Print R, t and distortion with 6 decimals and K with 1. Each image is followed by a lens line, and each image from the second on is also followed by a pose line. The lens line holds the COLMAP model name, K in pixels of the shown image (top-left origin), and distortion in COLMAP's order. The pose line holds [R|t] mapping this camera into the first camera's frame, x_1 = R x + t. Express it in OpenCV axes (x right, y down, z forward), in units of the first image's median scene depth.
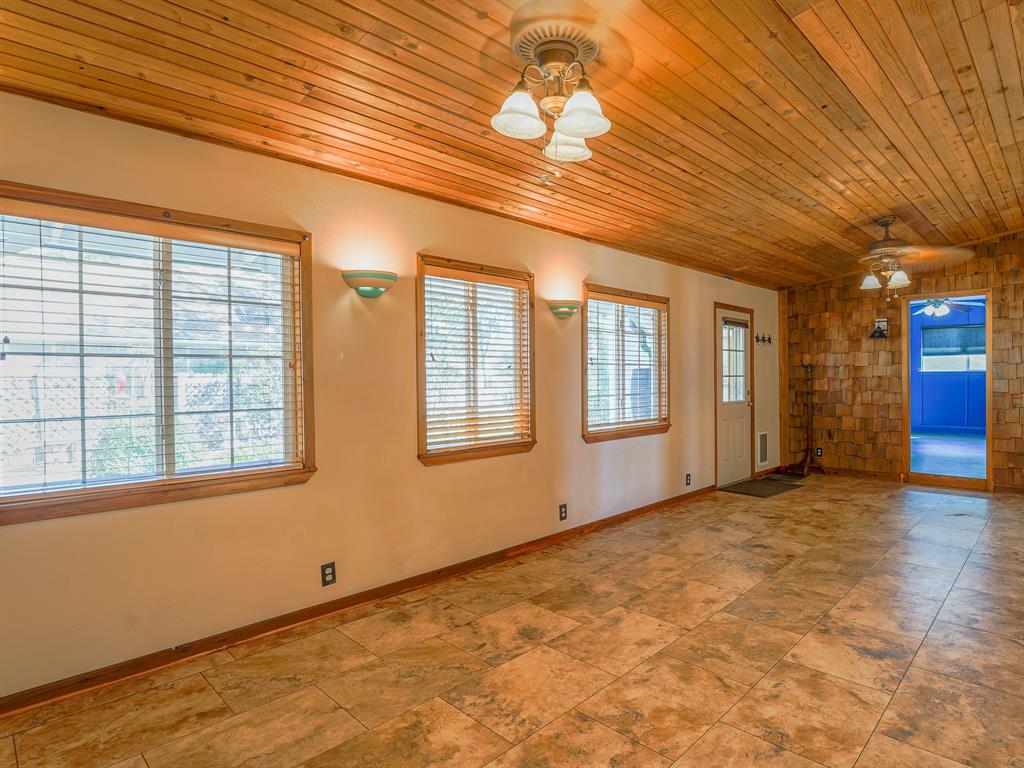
lens RADIAL K [[575.4, 0, 502.1], [0, 575.4, 383.6], [0, 0, 1]] dist [-0.020181, -0.000442]
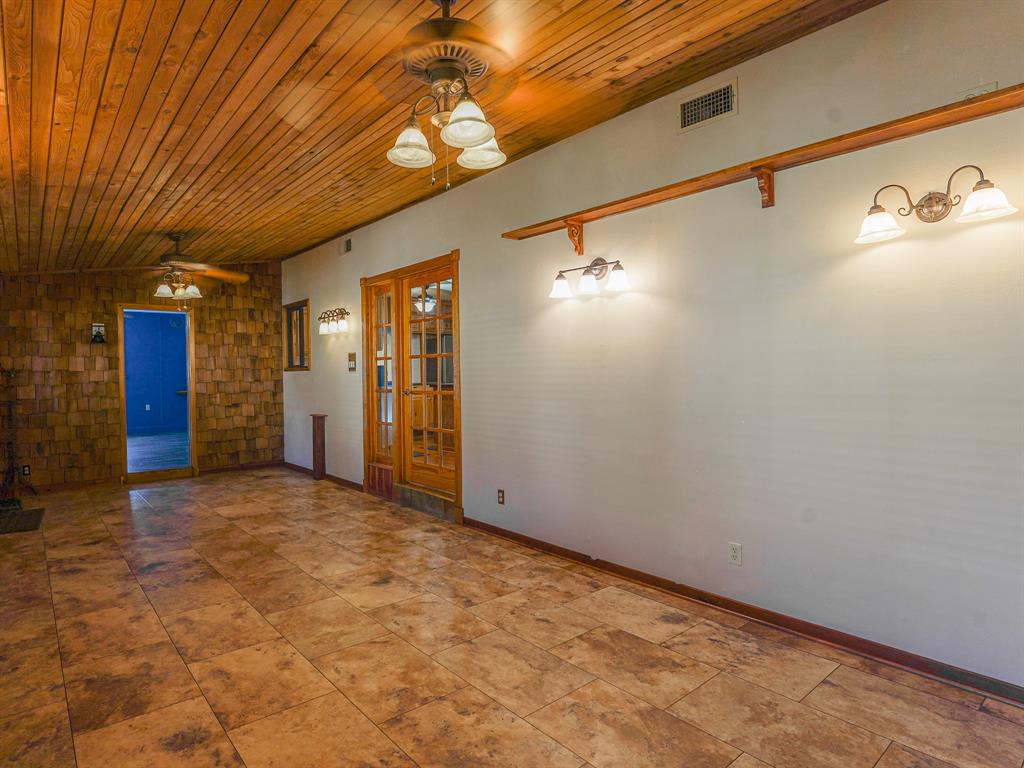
lens RADIAL K [[575.4, 0, 502.1], [0, 575.4, 383.6], [0, 0, 1]] dist [-0.020181, -0.000442]
pose [[0.078868, -0.013638, 0.996792, -0.340629], [0.025712, 0.999602, 0.011642, -0.003985], [-0.996553, 0.024711, 0.079187, 0.295354]]
